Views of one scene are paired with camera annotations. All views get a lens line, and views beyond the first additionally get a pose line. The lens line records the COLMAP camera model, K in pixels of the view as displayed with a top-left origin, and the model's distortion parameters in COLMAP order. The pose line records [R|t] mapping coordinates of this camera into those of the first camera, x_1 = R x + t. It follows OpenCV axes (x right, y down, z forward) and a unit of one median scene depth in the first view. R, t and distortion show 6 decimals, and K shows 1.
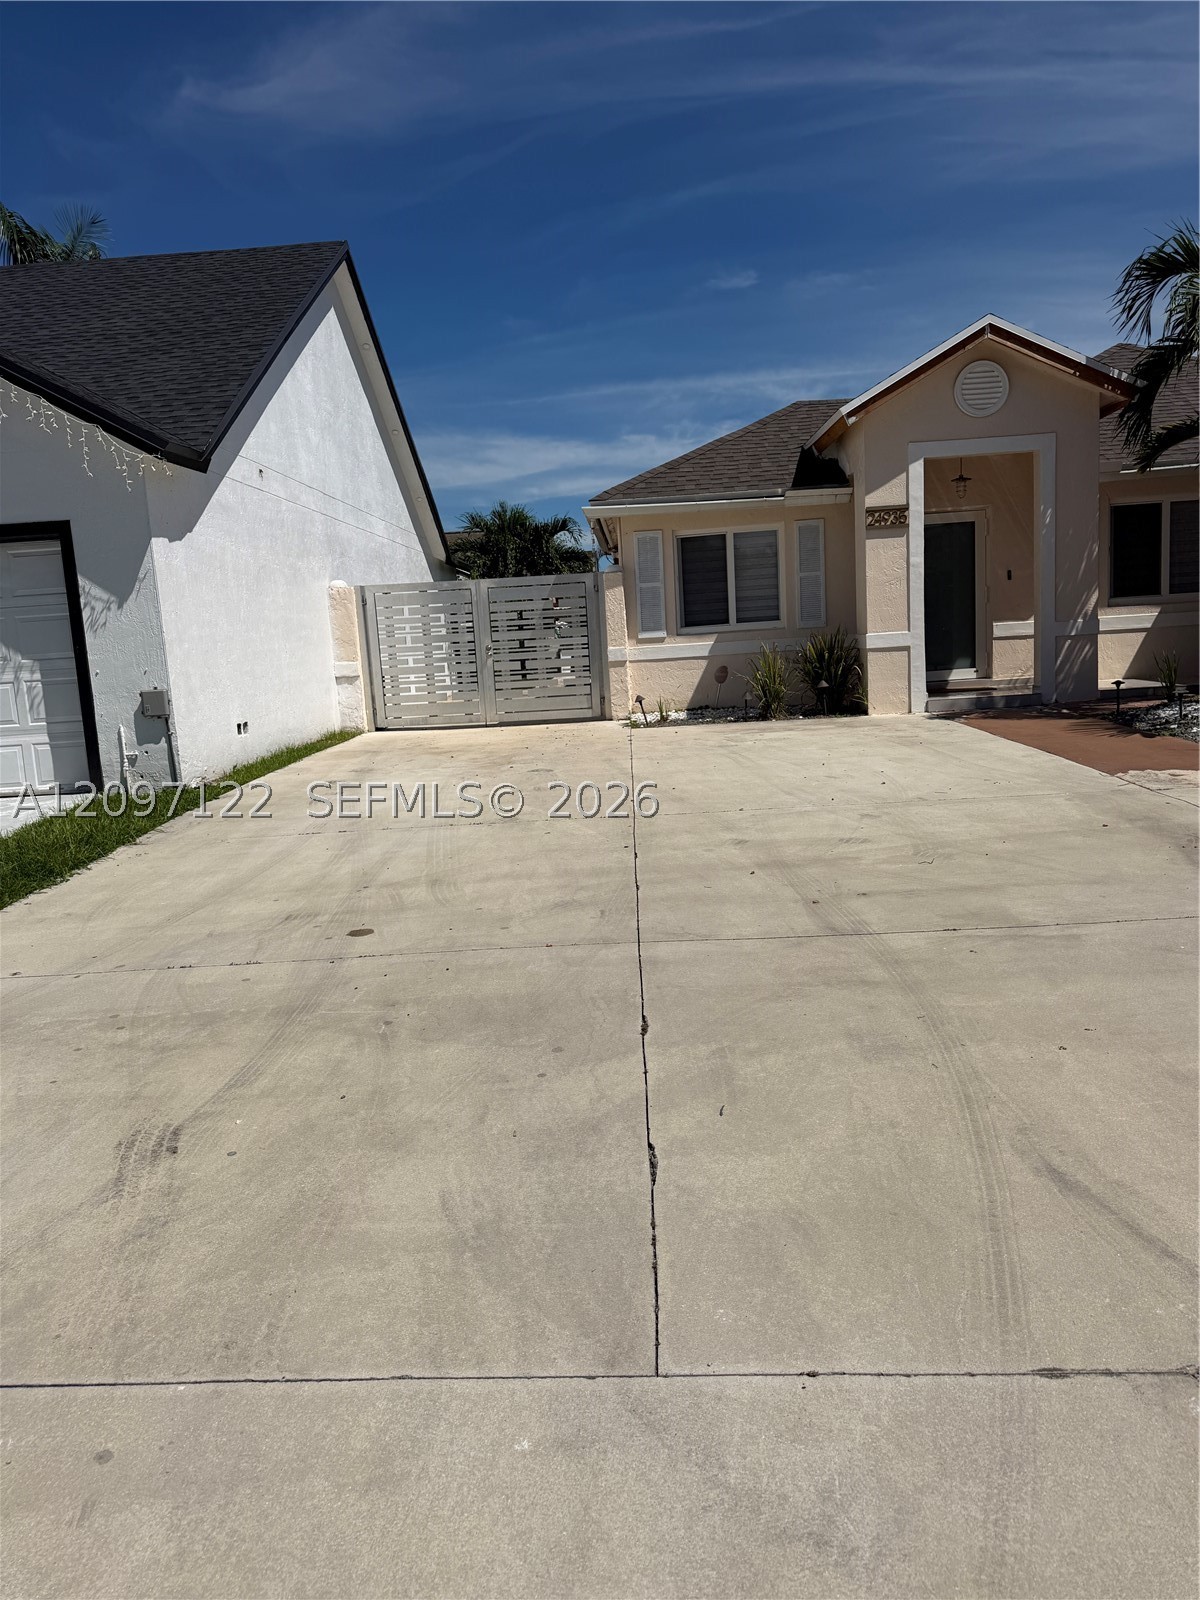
lens RADIAL K [[1122.7, 0, 597.4], [0, 1122.7, 857.3], [0, 0, 1]] dist [0.058606, -0.052441]
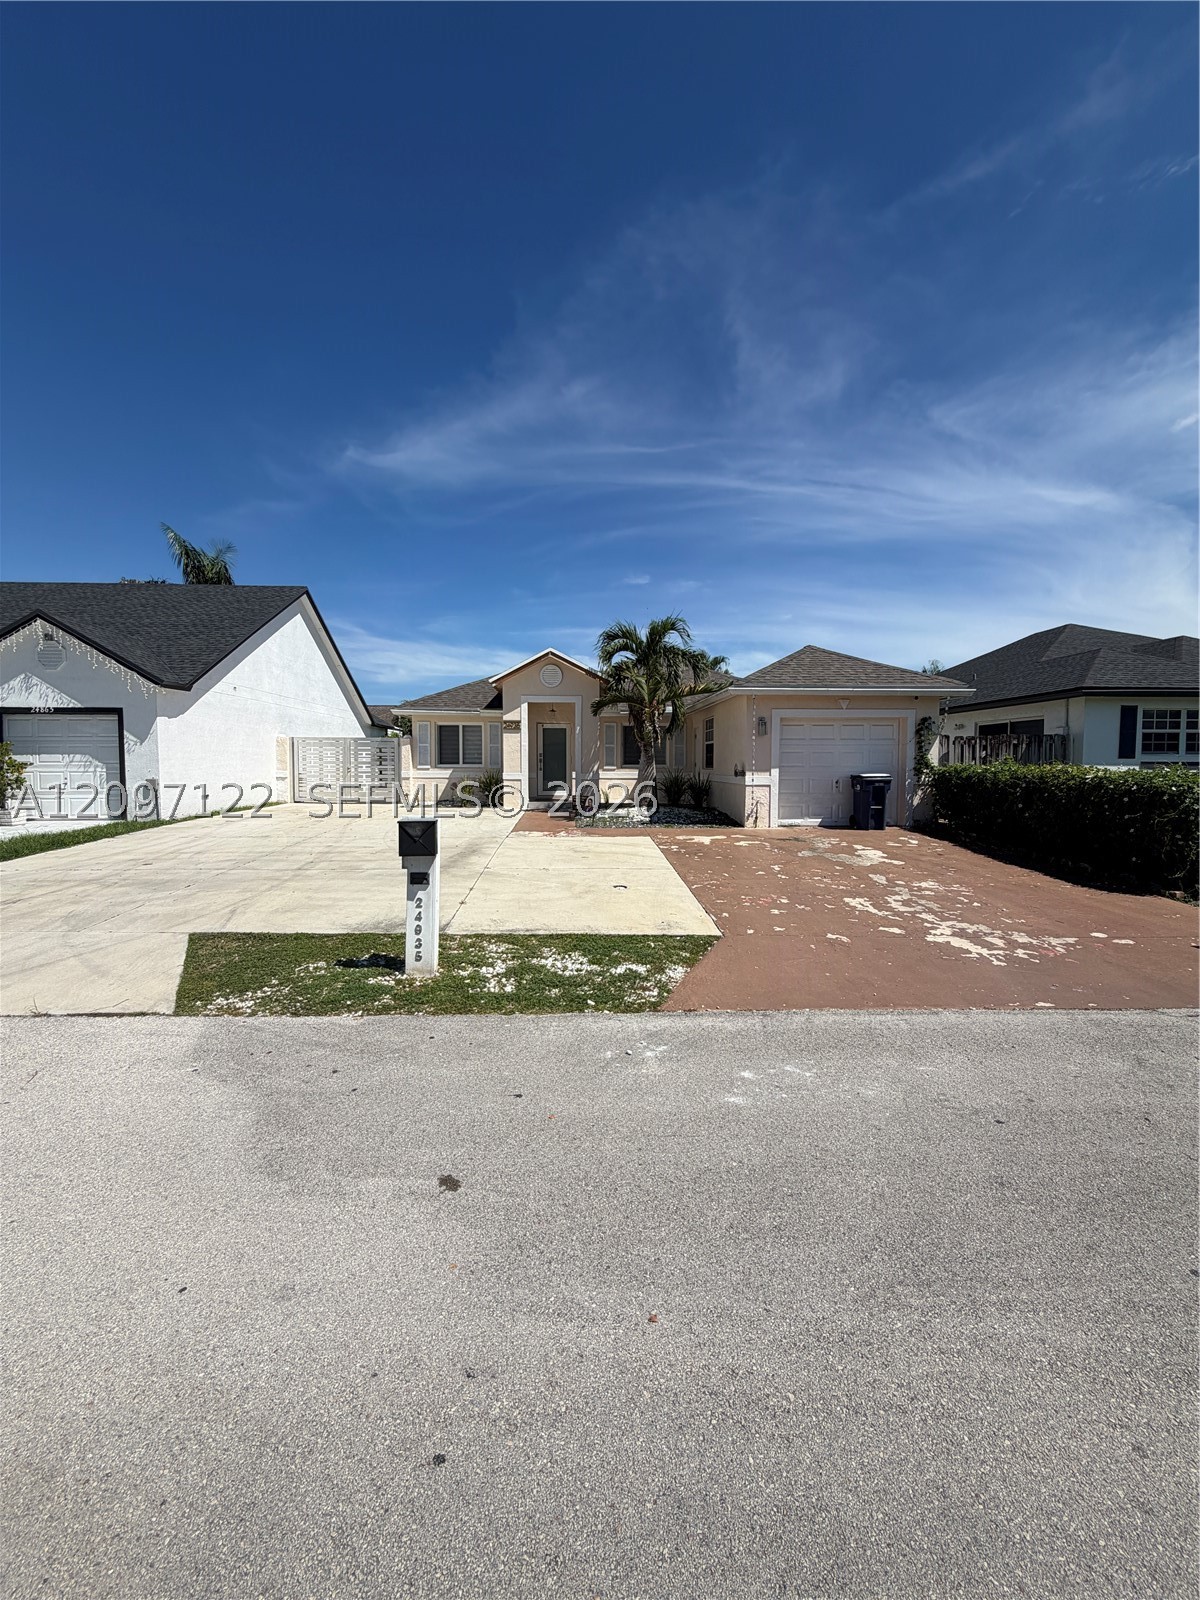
lens RADIAL K [[640.7, 0, 602.0], [0, 640.7, 840.6], [0, 0, 1]] dist [-0.000912, 0.000365]
pose [[0.995782, 0.055422, 0.073115, 0.322078], [-0.049843, 0.995858, -0.076041, 0.027669], [-0.077026, 0.072076, 0.994420, -0.288799]]
